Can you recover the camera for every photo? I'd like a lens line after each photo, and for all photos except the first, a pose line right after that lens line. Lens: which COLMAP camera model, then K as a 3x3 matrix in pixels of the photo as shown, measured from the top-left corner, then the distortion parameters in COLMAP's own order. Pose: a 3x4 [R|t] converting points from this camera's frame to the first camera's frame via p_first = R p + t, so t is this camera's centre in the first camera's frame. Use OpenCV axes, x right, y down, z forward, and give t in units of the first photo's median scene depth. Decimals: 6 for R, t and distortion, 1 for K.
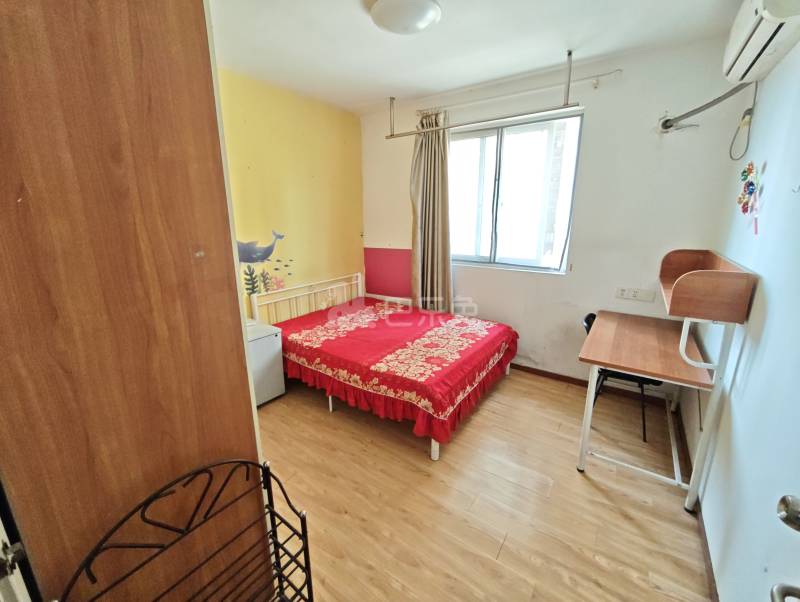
lens RADIAL K [[336.3, 0, 398.5], [0, 336.3, 296.5], [0, 0, 1]] dist [-0.017655, 0.009199]
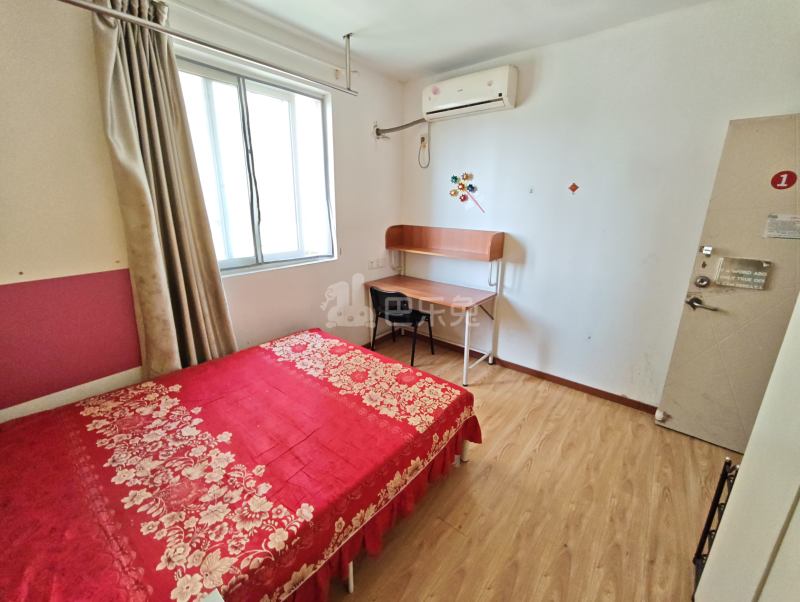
lens RADIAL K [[336.3, 0, 398.5], [0, 336.3, 296.5], [0, 0, 1]] dist [-0.017655, 0.009199]
pose [[0.073392, -0.264110, 0.961696, -0.505366], [0.226610, 0.943490, 0.241816, -0.162662], [-0.971217, 0.200182, 0.129095, 0.699411]]
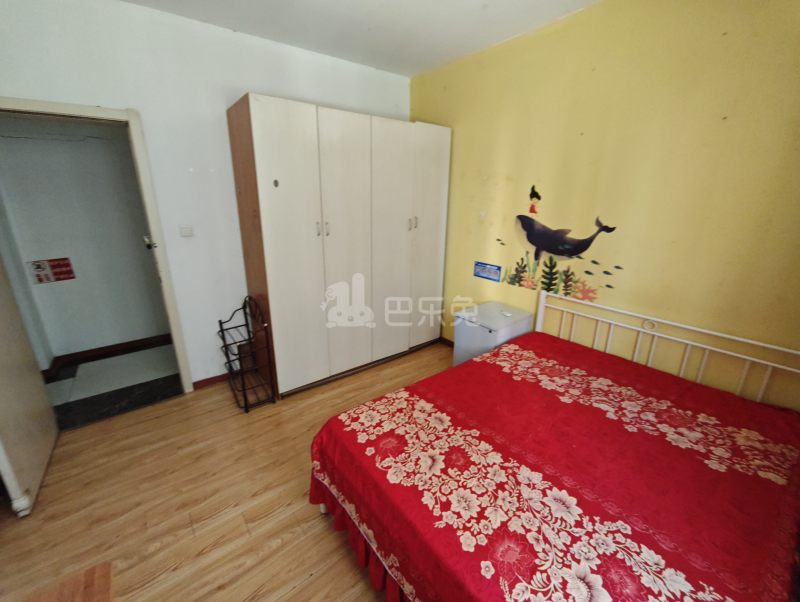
lens RADIAL K [[336.3, 0, 398.5], [0, 336.3, 296.5], [0, 0, 1]] dist [-0.017655, 0.009199]
pose [[-0.286984, 0.278849, -0.916451, 0.464574], [-0.226463, 0.909826, 0.347750, -0.208399], [0.930782, 0.307342, -0.197957, 0.841081]]
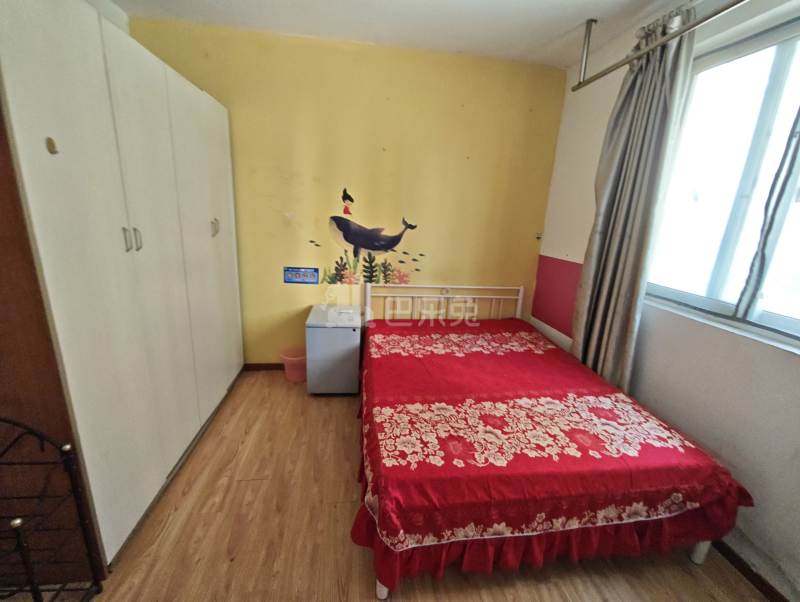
lens RADIAL K [[336.3, 0, 398.5], [0, 336.3, 296.5], [0, 0, 1]] dist [-0.017655, 0.009199]
pose [[0.675407, 0.222574, -0.703055, 0.316866], [-0.223385, 0.970323, 0.092586, -0.078493], [0.702798, 0.094519, 0.705083, 0.389377]]
